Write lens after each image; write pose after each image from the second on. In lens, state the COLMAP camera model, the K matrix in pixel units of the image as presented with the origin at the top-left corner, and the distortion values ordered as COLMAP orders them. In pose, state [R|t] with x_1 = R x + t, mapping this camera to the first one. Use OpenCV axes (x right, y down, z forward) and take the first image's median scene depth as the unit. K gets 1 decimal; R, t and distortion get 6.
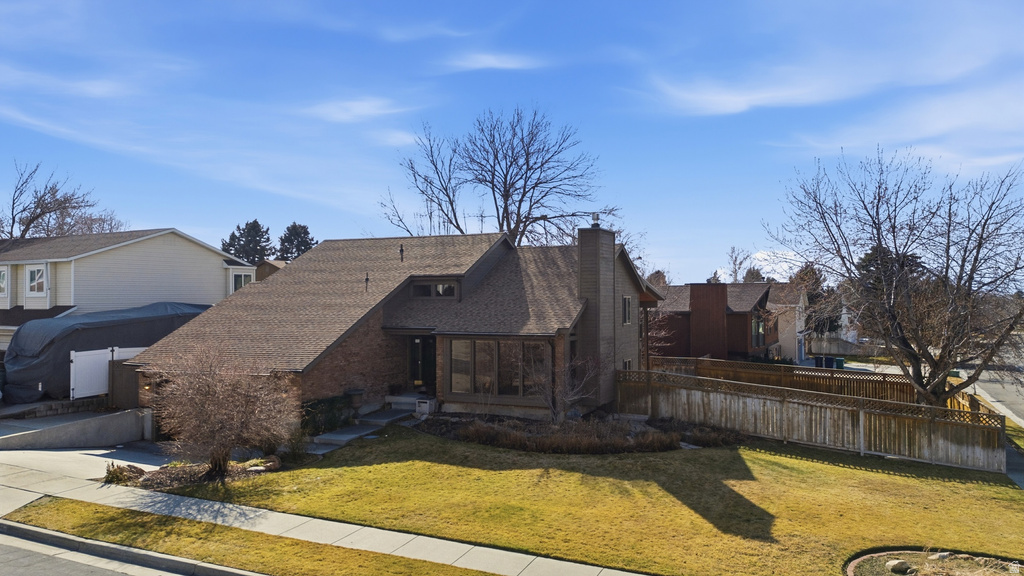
lens RADIAL K [[745.2, 0, 516.7], [0, 745.2, 292.8], [0, 0, 1]] dist [0.046899, -0.022884]
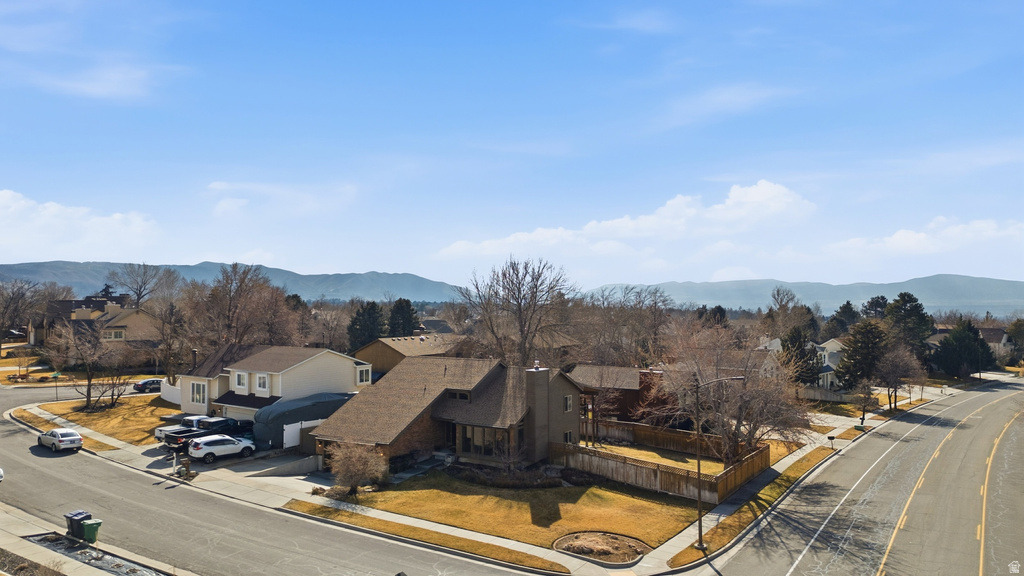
lens RADIAL K [[745.2, 0, 513.5], [0, 745.2, 287.5], [0, 0, 1]] dist [0.046899, -0.022884]
pose [[0.987980, -0.003375, -0.154545, 0.377787], [0.001991, 0.999957, -0.009108, -0.305814], [0.154569, 0.008690, 0.987944, -1.015589]]
